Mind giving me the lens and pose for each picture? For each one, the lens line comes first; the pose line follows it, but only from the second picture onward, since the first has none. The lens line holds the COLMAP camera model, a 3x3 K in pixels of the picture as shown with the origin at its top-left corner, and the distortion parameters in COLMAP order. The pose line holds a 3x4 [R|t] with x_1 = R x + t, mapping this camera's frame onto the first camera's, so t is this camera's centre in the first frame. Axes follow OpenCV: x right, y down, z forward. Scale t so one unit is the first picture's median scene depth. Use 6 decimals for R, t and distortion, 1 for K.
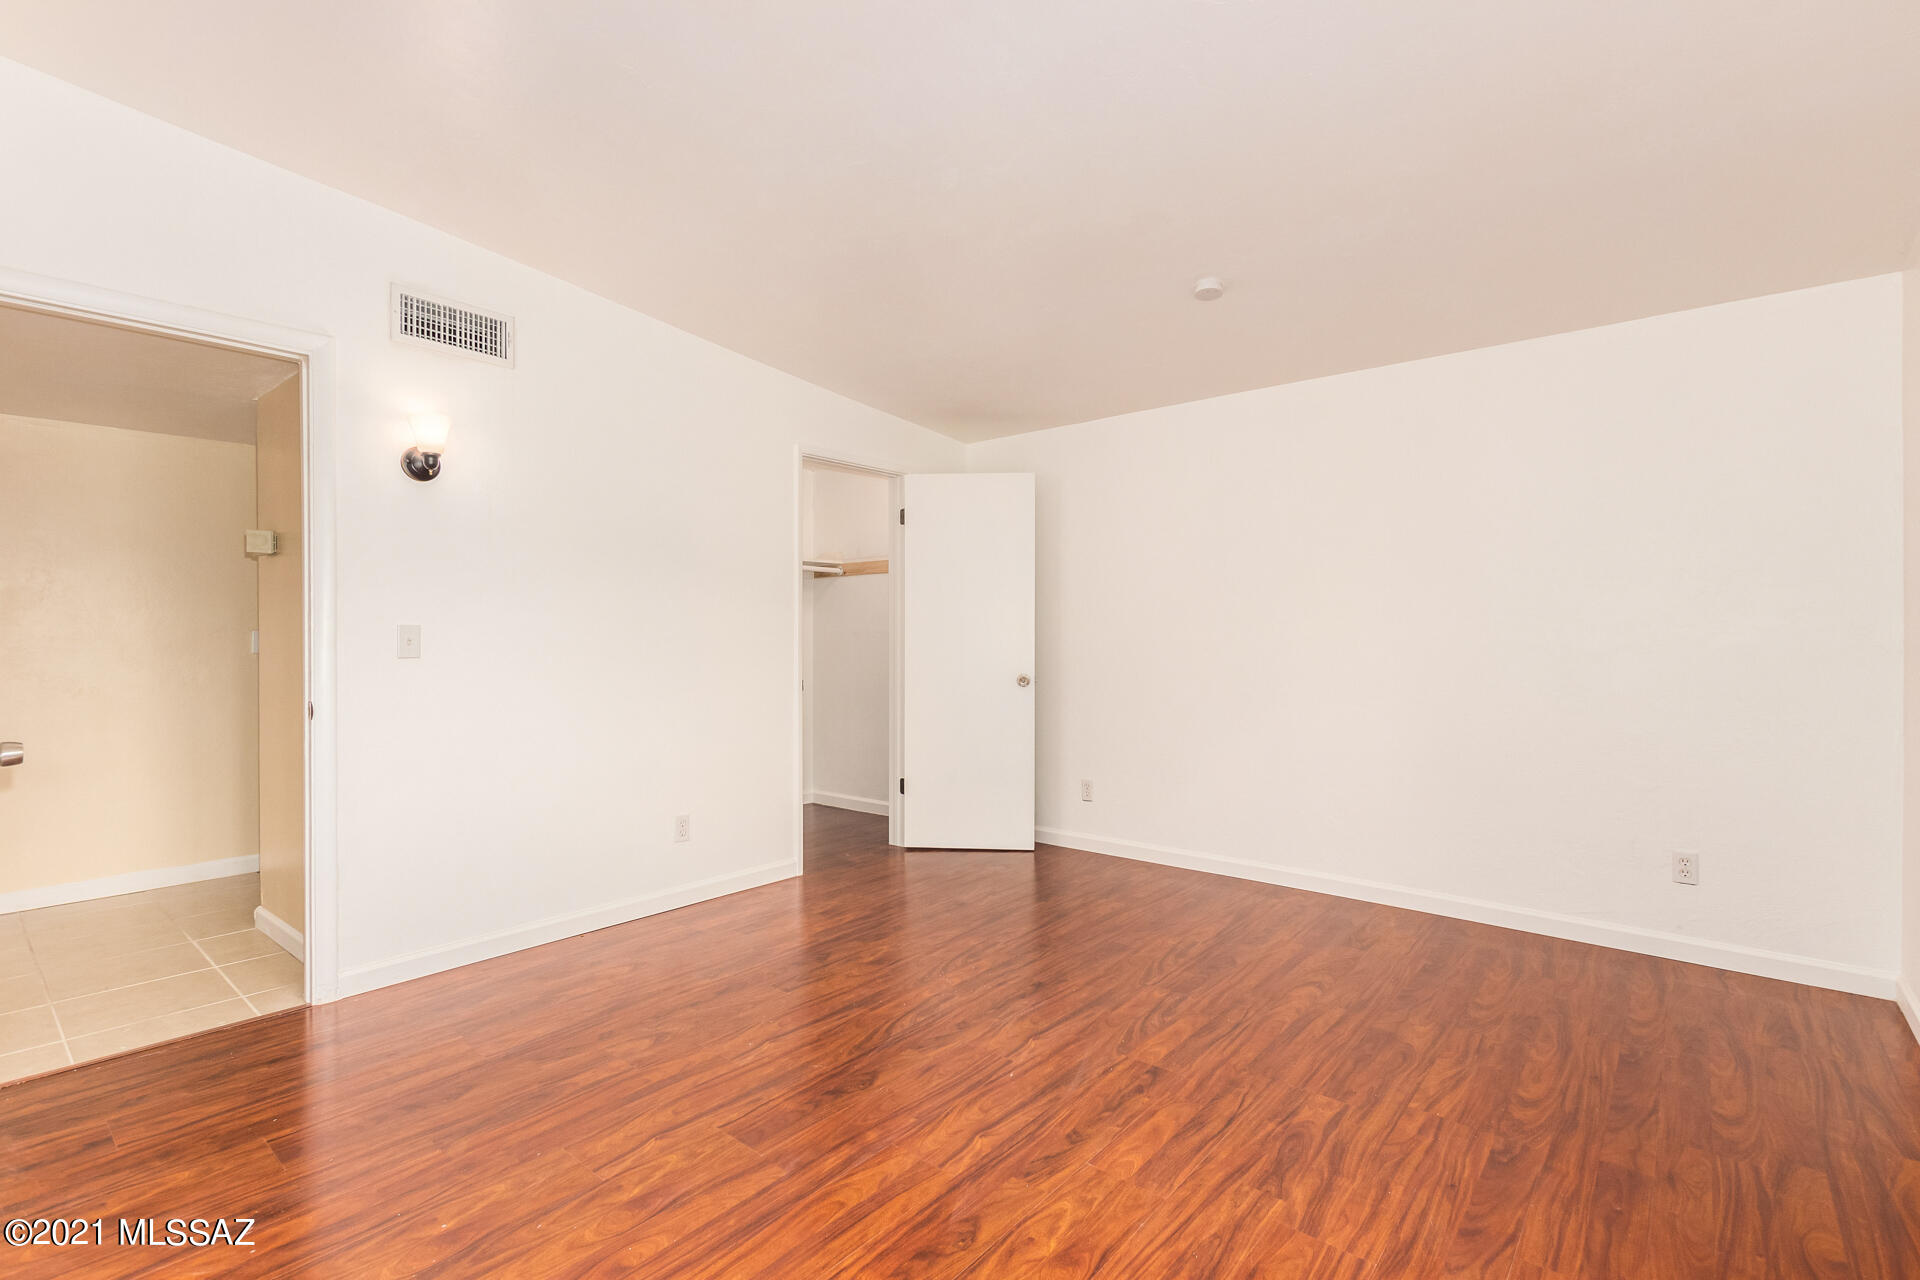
lens RADIAL K [[883.8, 0, 950.7], [0, 883.8, 649.4], [0, 0, 1]] dist [0.005104, -0.003082]
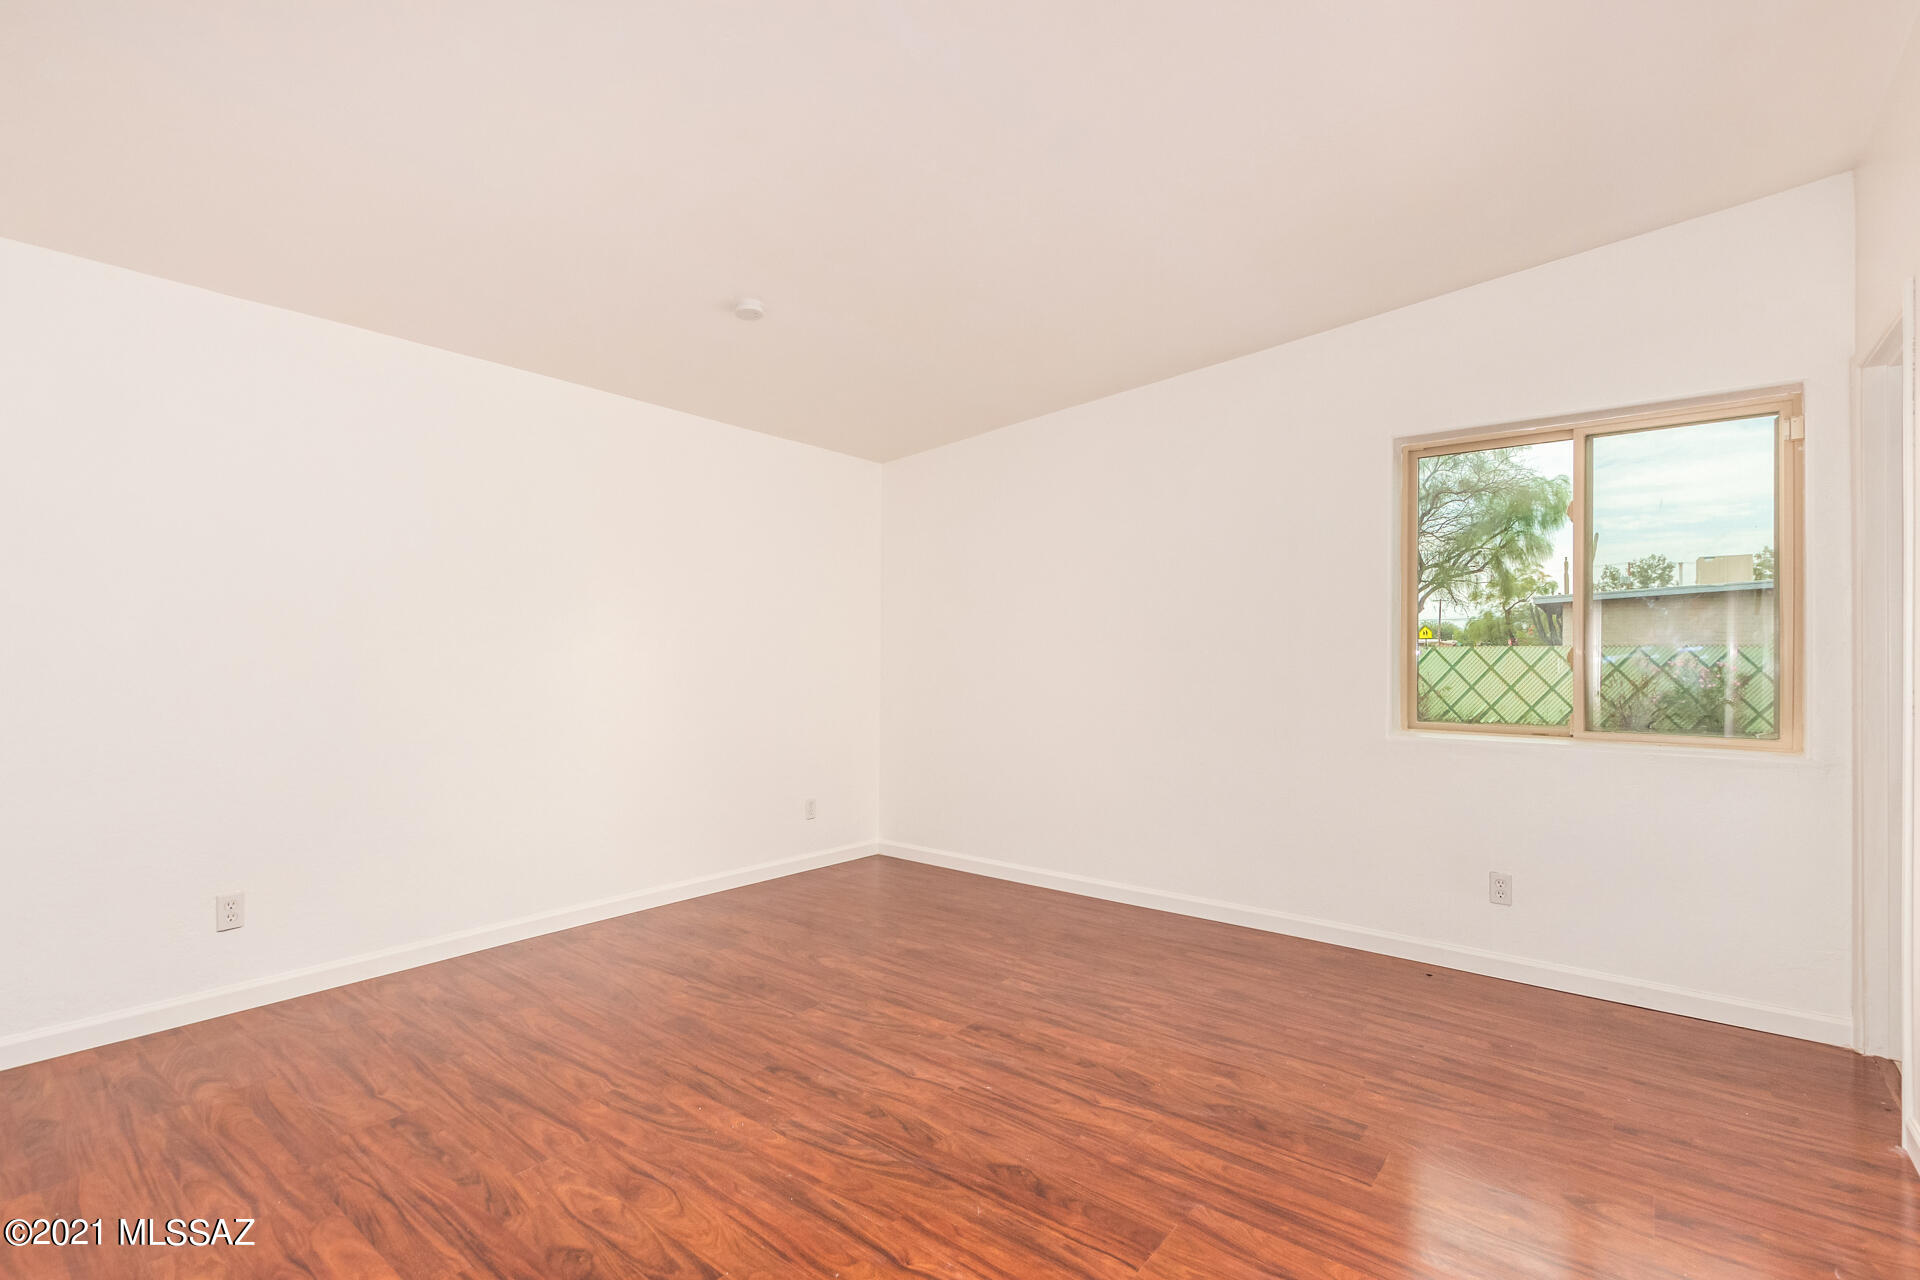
lens RADIAL K [[883.8, 0, 977.8], [0, 883.8, 651.0], [0, 0, 1]] dist [0.005104, -0.003082]
pose [[-0.057421, 0.007129, 0.998325, -0.915400], [0.008142, 0.999945, -0.006673, -0.016511], [-0.998317, 0.007745, -0.057476, 1.022574]]
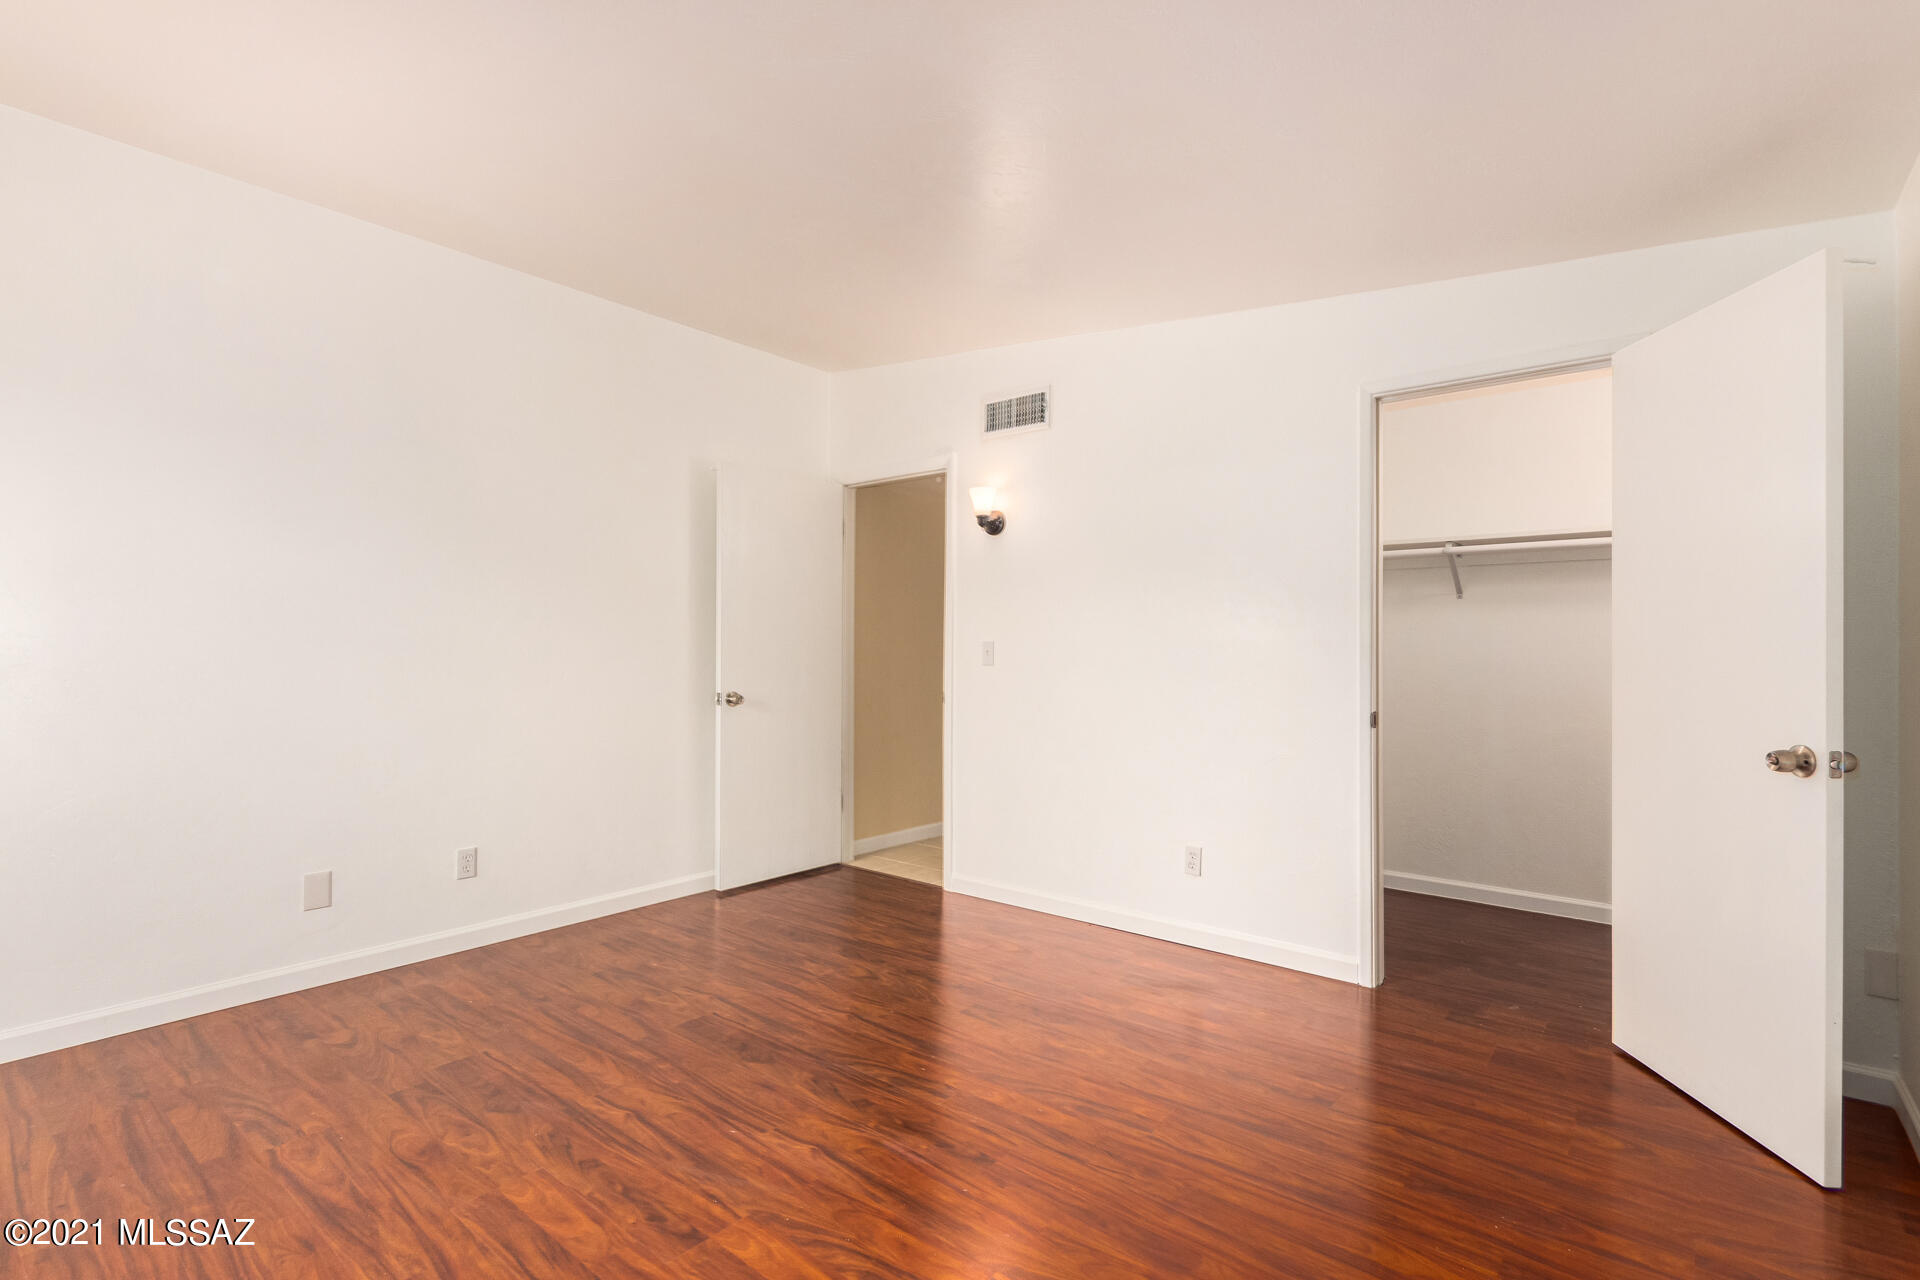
lens RADIAL K [[883.8, 0, 966.3], [0, 883.8, 630.2], [0, 0, 1]] dist [0.005104, -0.003082]
pose [[0.021046, -0.018850, -0.999601, 0.948563], [-0.019145, 0.999631, -0.019254, -0.019001], [0.999595, 0.019542, 0.020678, 1.159489]]
